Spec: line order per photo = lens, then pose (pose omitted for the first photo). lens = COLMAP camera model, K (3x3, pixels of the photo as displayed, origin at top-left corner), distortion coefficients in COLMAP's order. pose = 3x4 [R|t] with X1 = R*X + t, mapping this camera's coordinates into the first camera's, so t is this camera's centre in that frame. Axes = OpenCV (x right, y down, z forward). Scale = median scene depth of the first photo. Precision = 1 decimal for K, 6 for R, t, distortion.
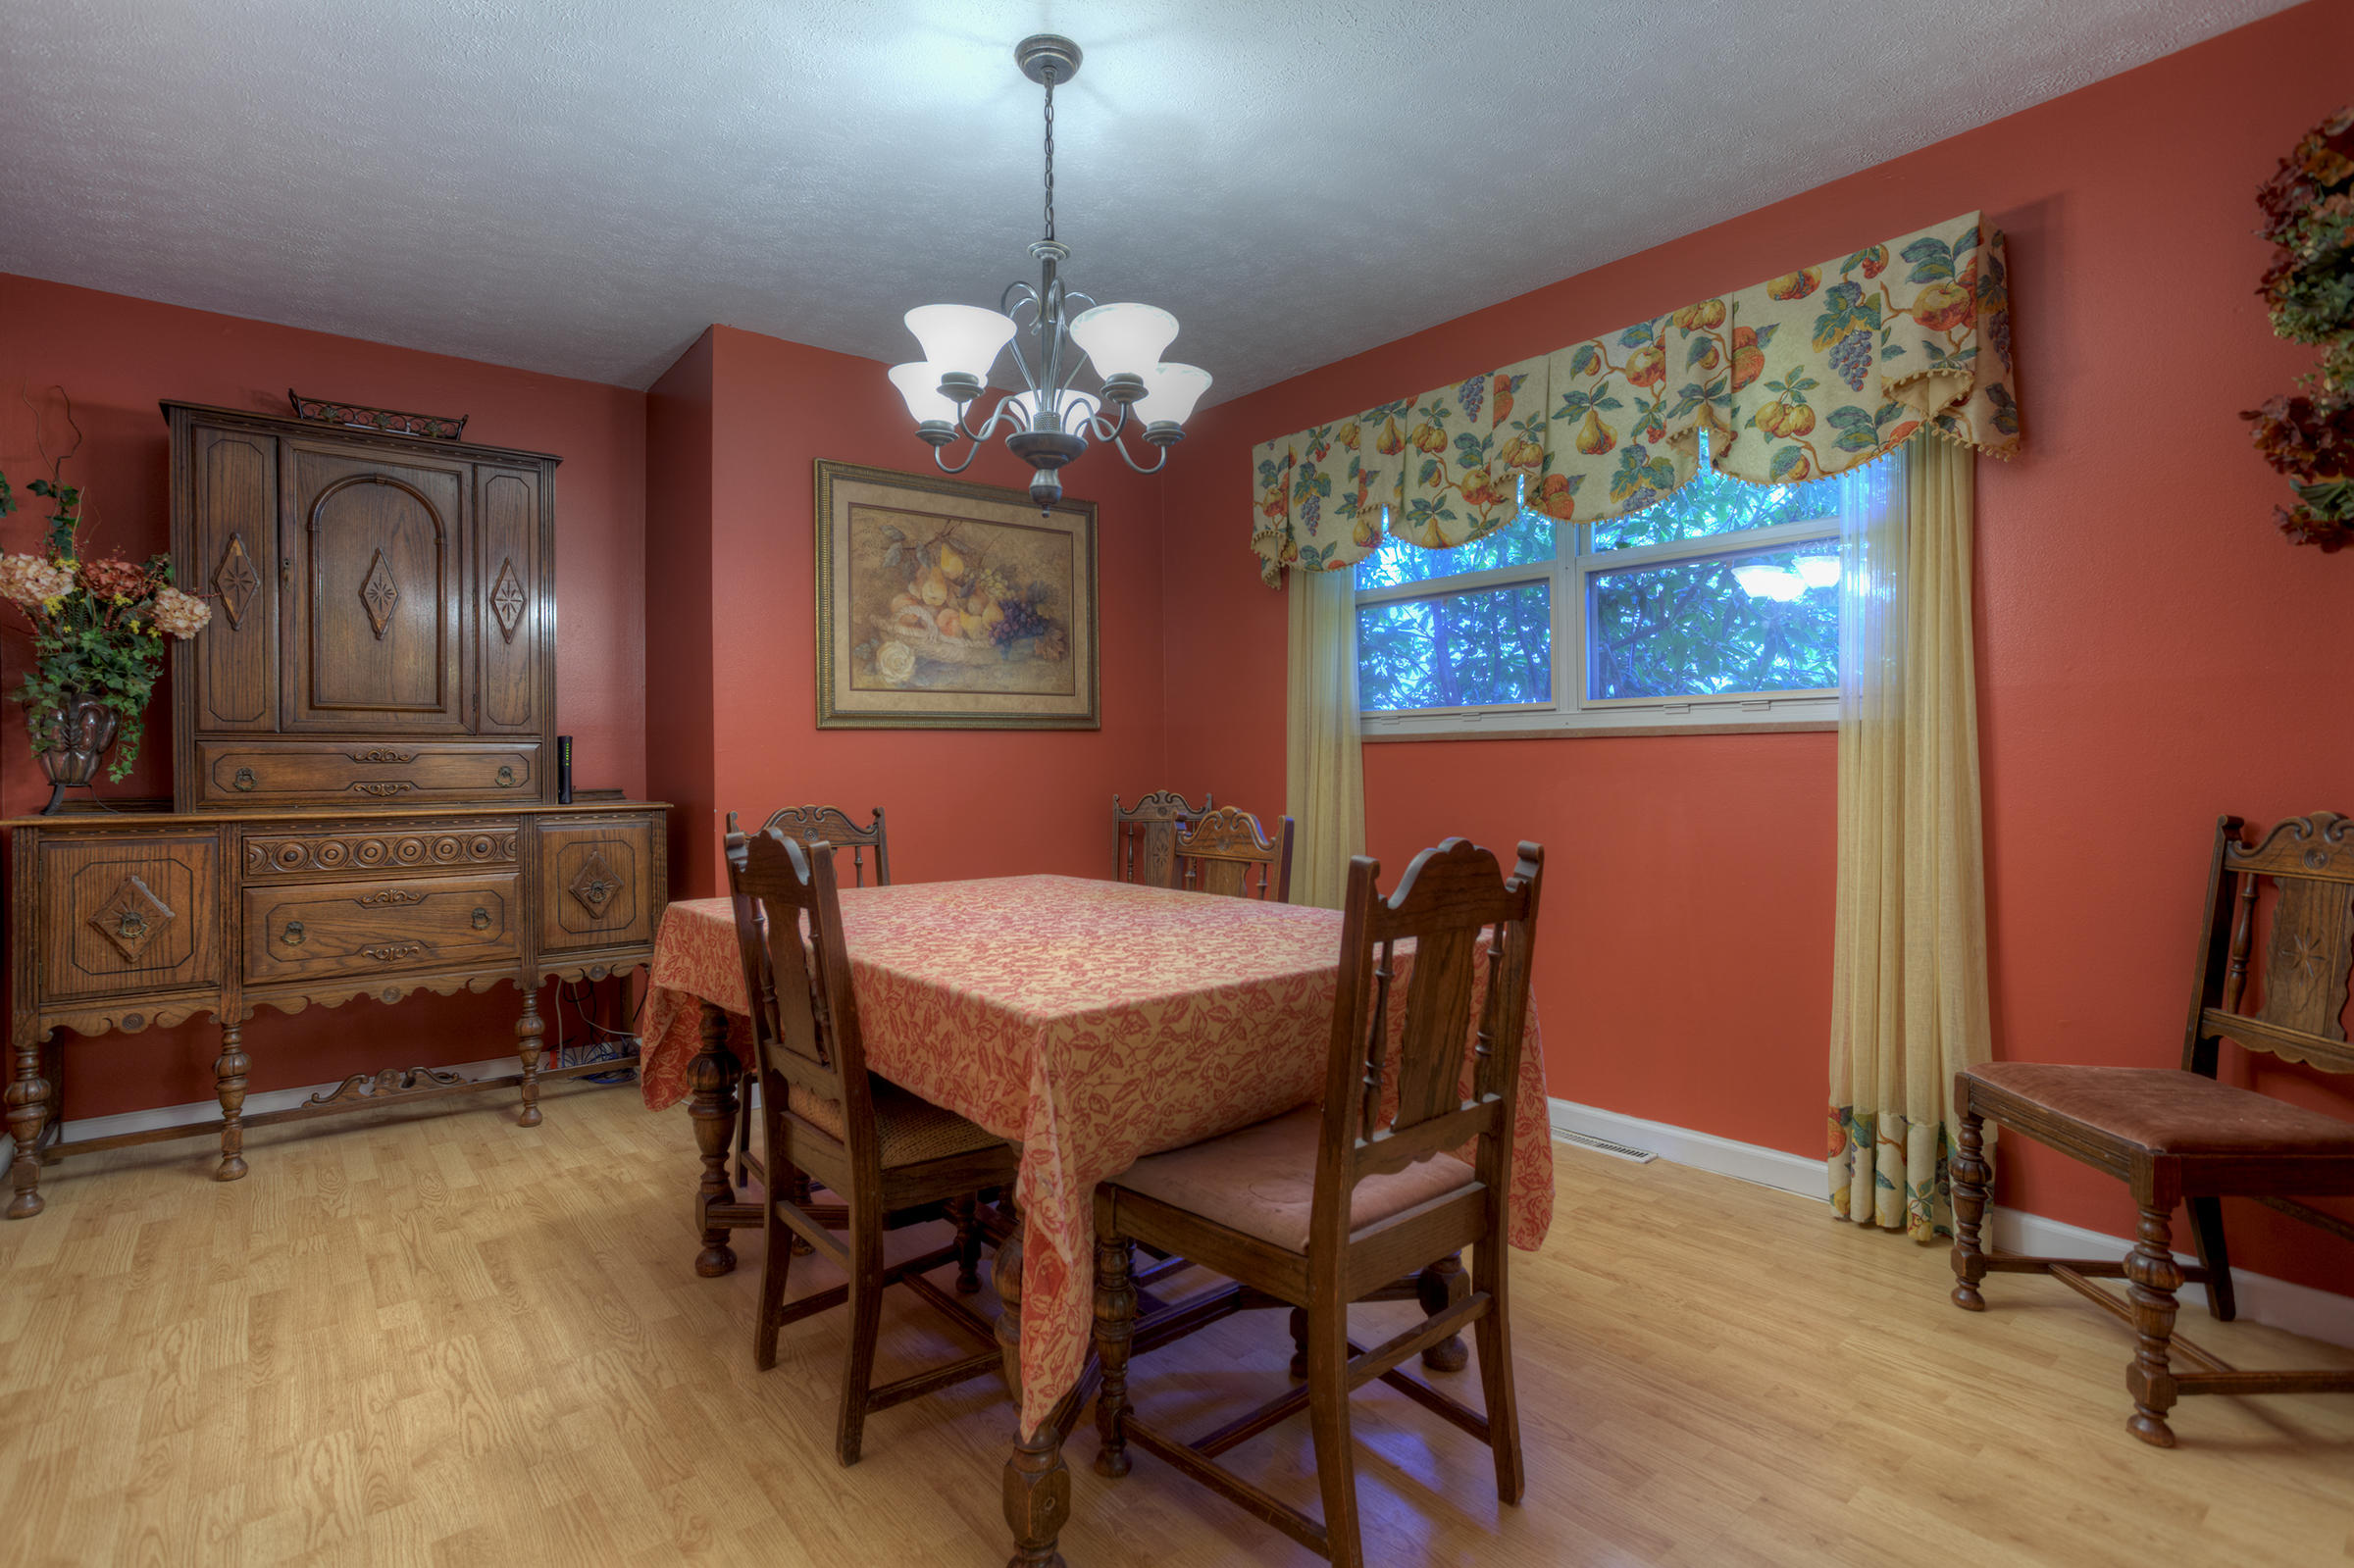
lens RADIAL K [[1143.7, 0, 1181.9], [0, 1143.7, 761.5], [0, 0, 1]] dist [-0.039311, 0.020267]
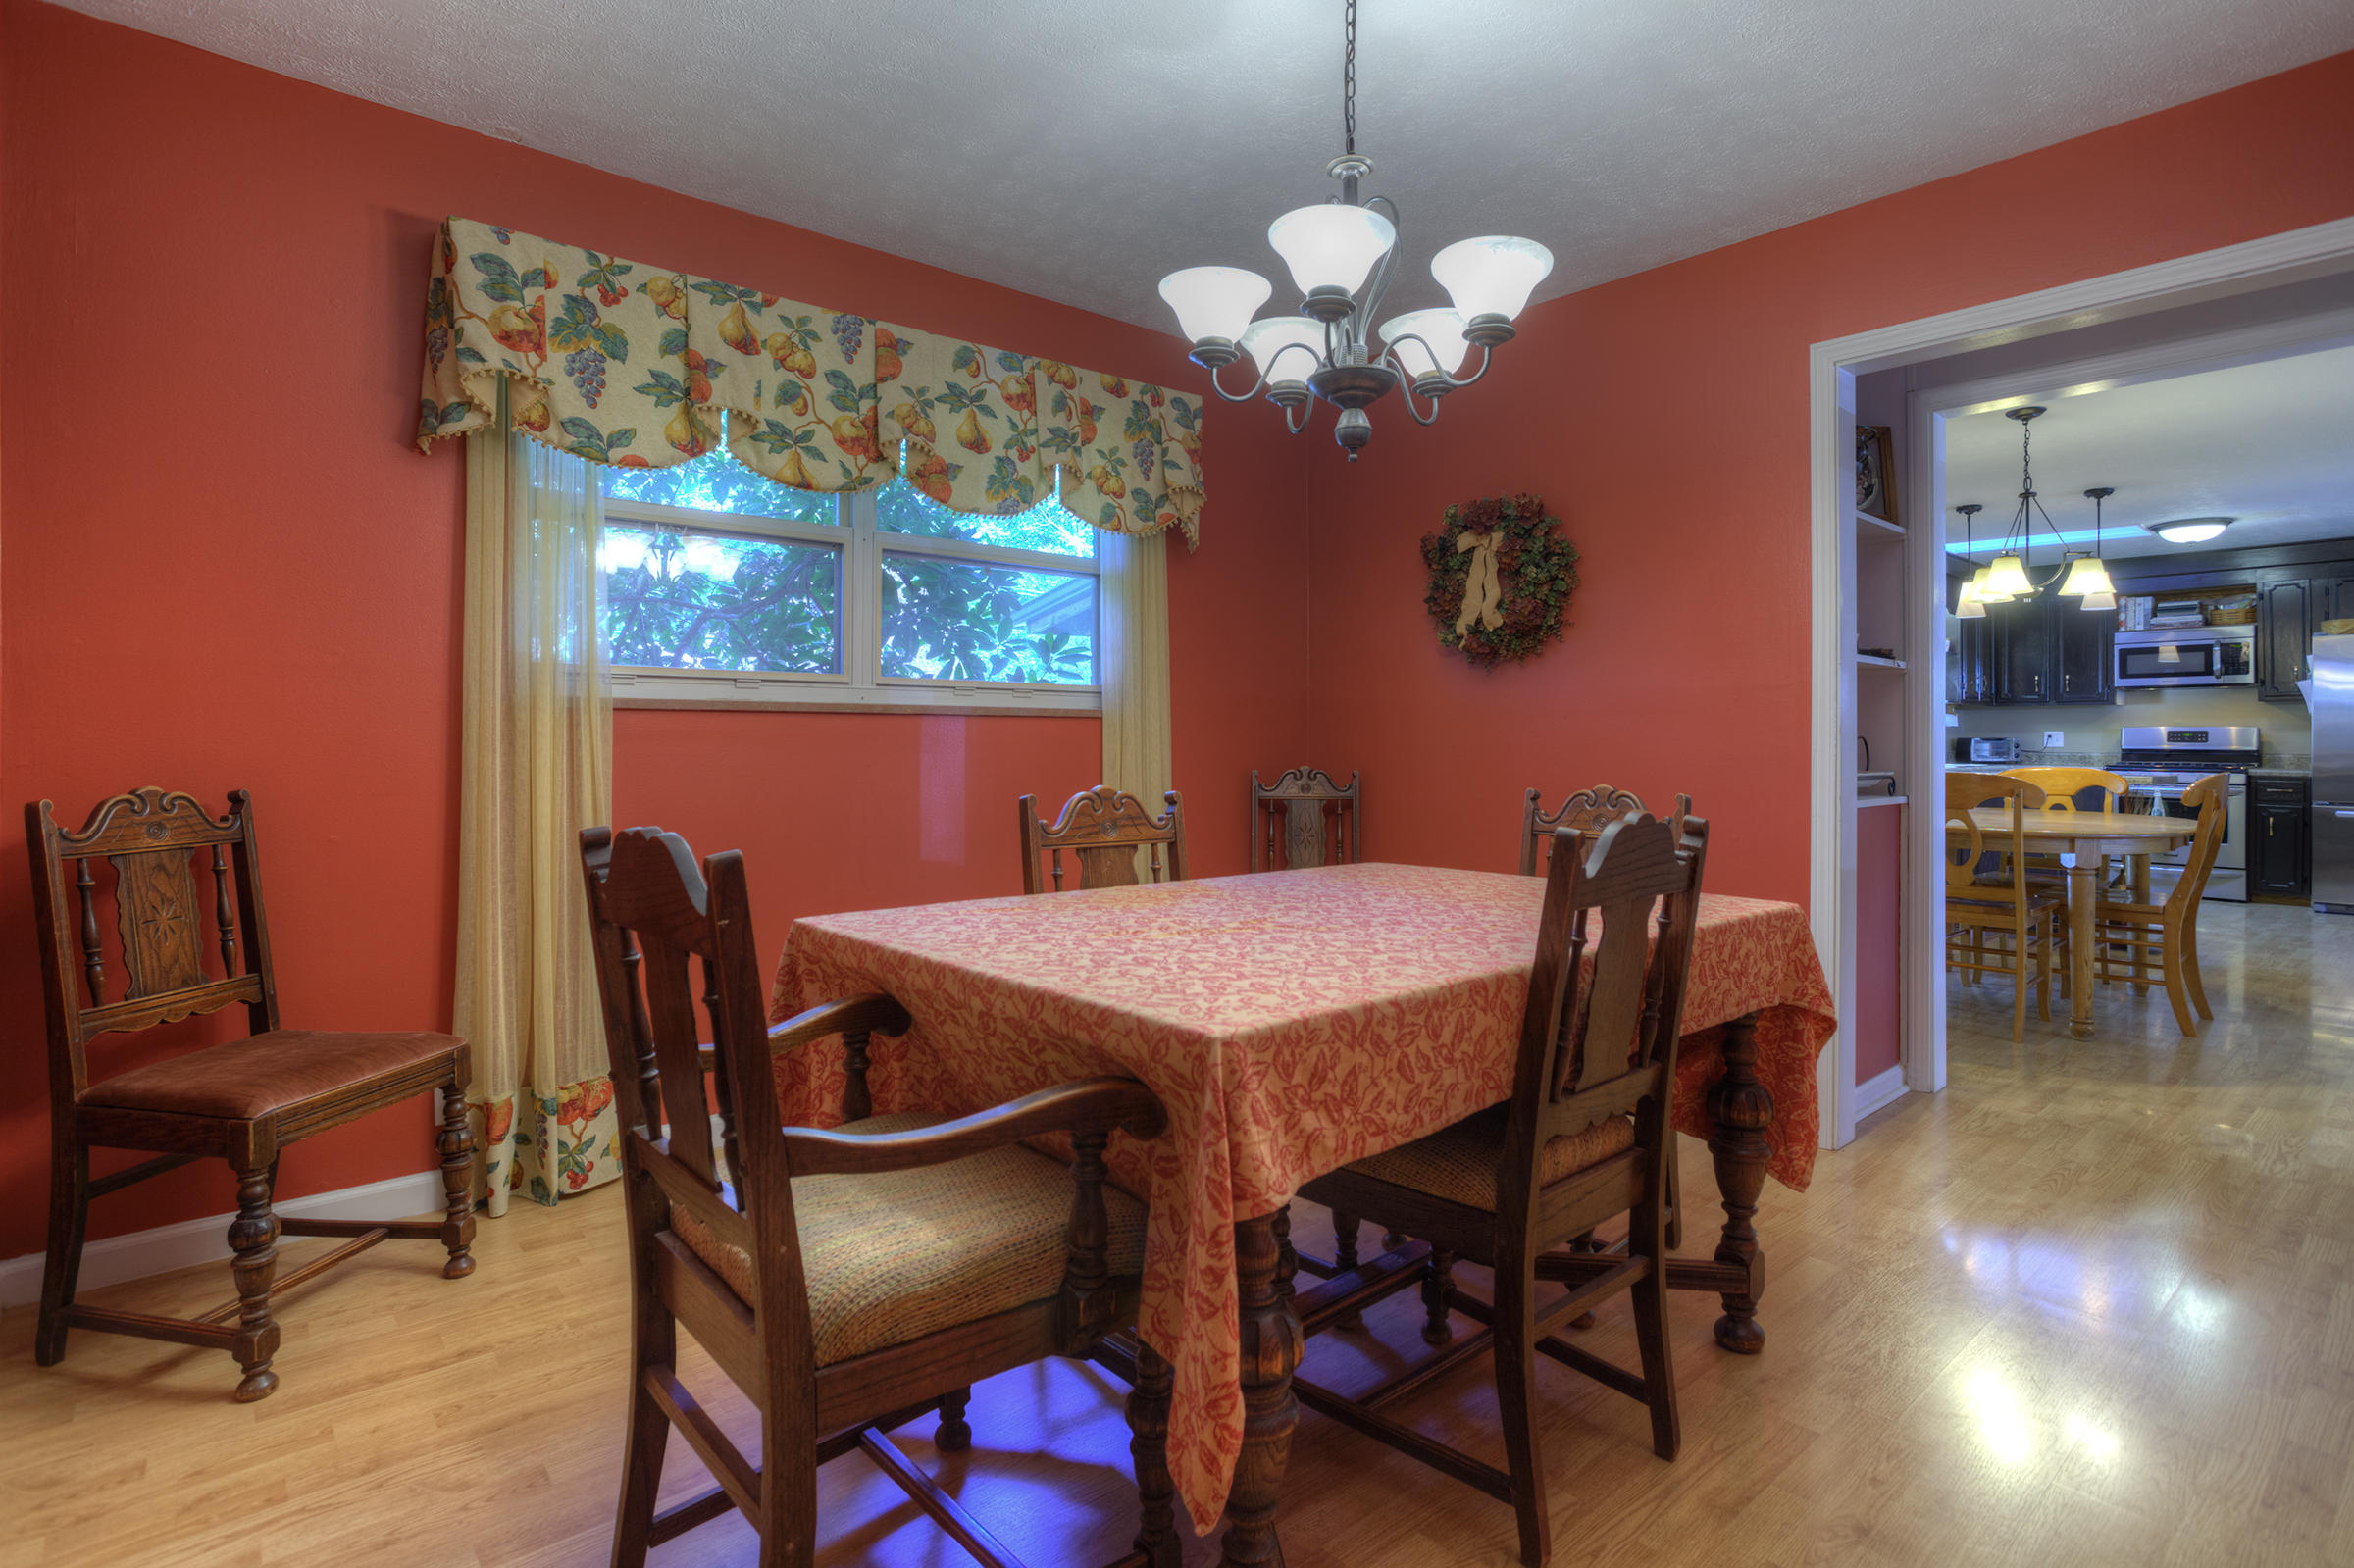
lens RADIAL K [[1143.7, 0, 1210.6], [0, 1143.7, 728.5], [0, 0, 1]] dist [-0.039311, 0.020267]
pose [[-0.022090, 0.013623, 0.999663, -0.945806], [-0.004186, 0.999897, -0.013718, 0.006472], [-0.999747, -0.004487, -0.022031, 1.059754]]
